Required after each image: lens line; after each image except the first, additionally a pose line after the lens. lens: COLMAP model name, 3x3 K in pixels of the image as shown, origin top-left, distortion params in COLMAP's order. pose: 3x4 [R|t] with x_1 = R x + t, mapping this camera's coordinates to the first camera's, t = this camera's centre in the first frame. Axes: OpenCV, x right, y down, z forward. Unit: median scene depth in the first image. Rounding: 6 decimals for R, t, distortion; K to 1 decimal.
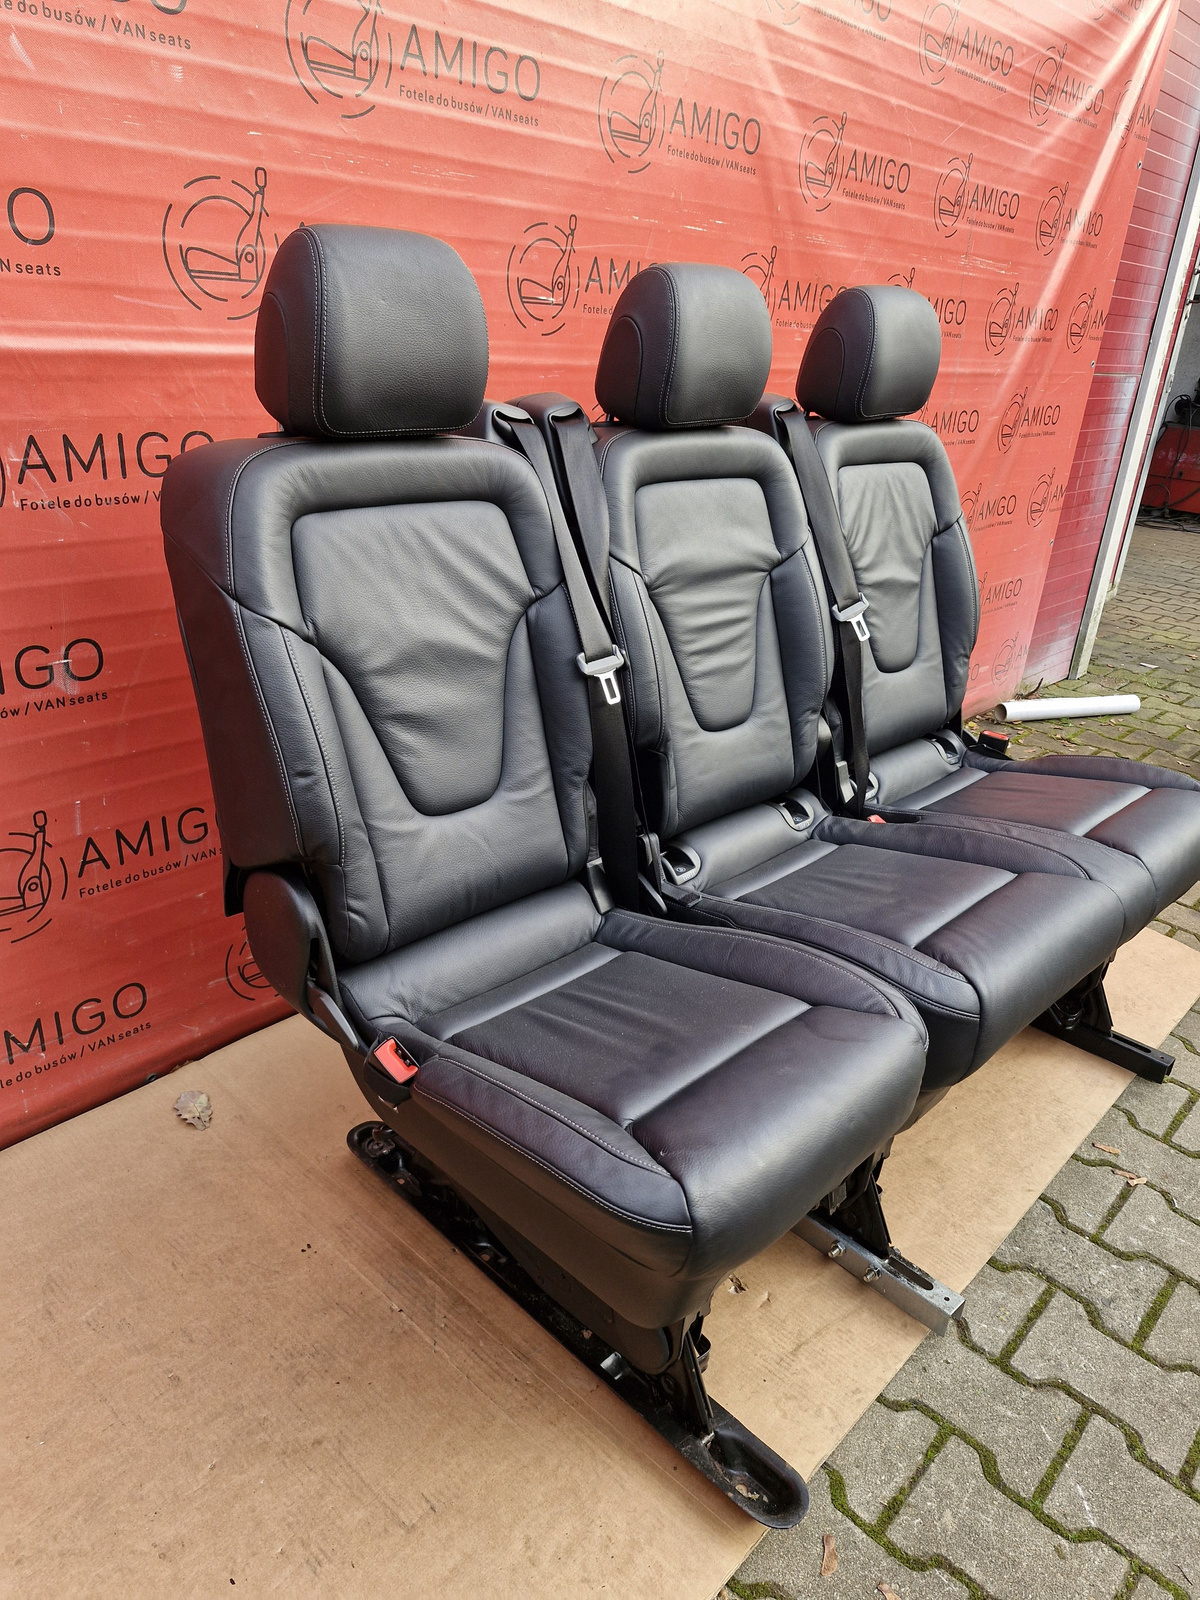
lens RADIAL K [[1083.2, 0, 533.4], [0, 1083.2, 849.8], [0, 0, 1]] dist [0.003837, -0.019281]
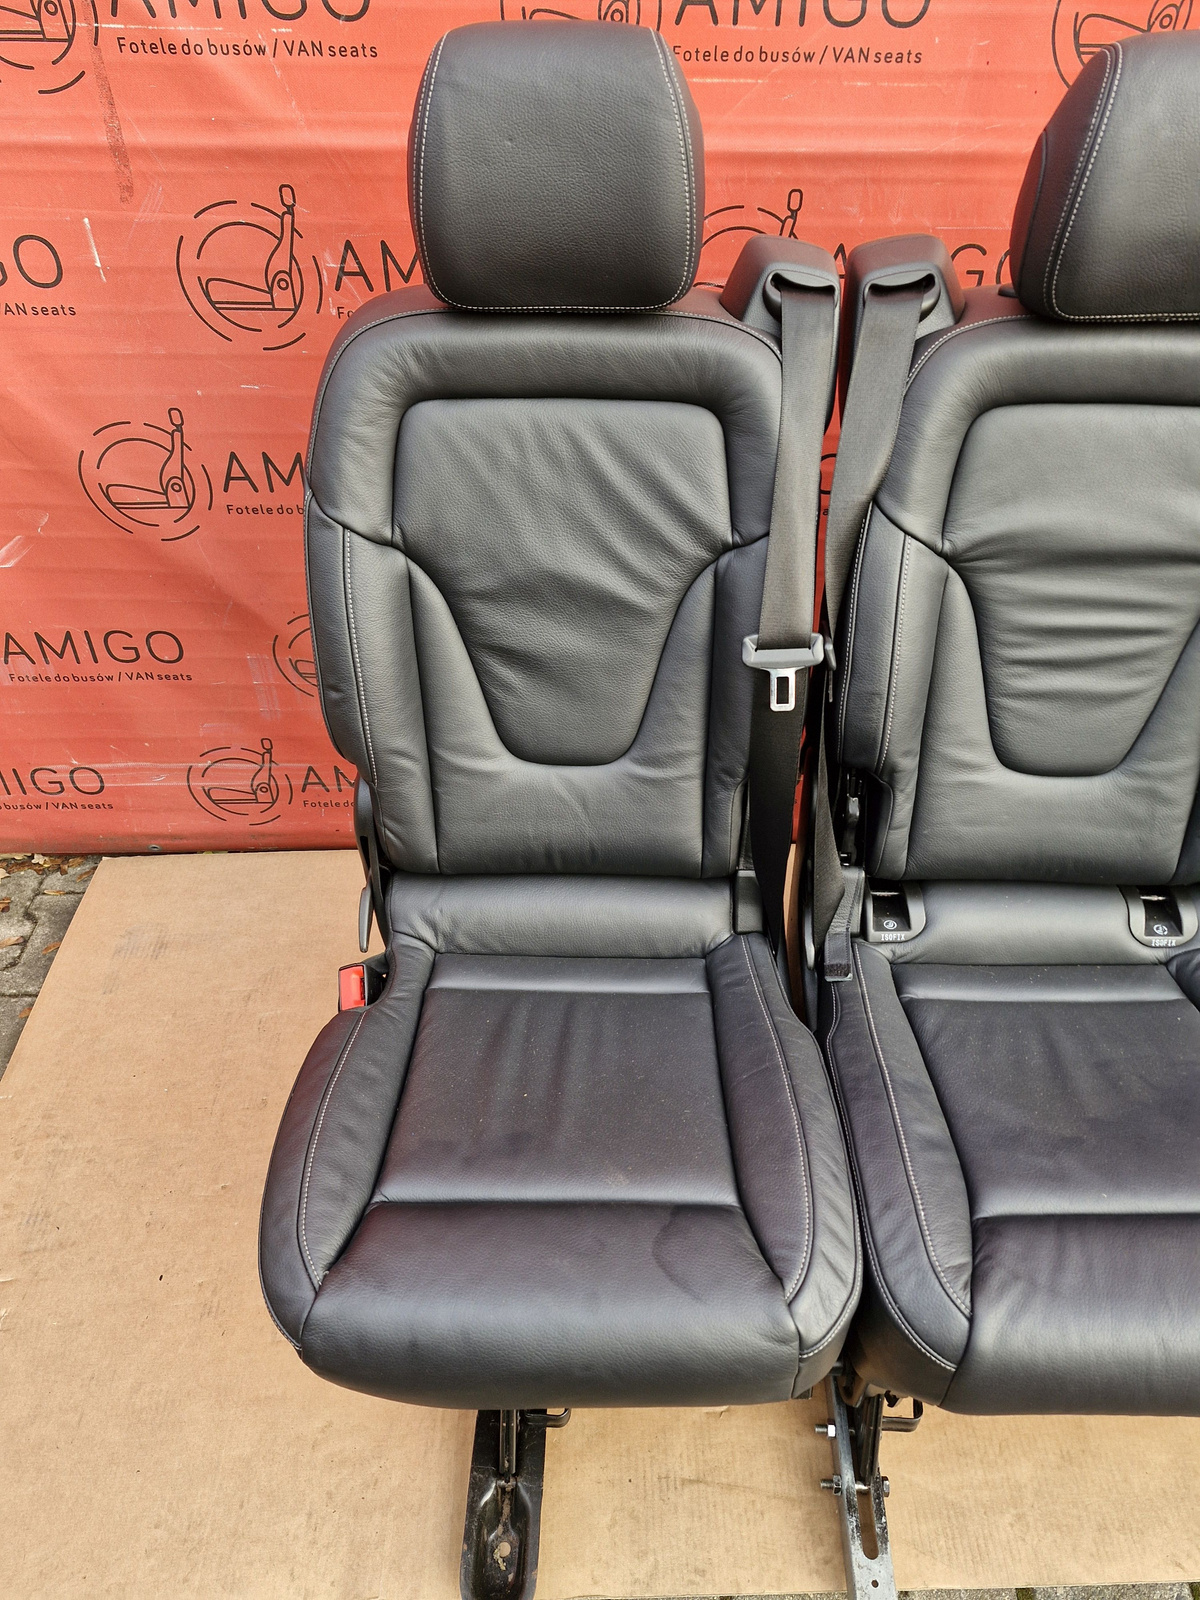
lens RADIAL K [[1031.4, 0, 592.0], [0, 1031.4, 820.0], [0, 0, 1]] dist [0.001848, -0.003030]
pose [[0.719248, 0.427730, -0.547475, 0.398822], [-0.273293, 0.898672, 0.343073, -0.271954], [0.638744, -0.097134, 0.763264, 0.352184]]
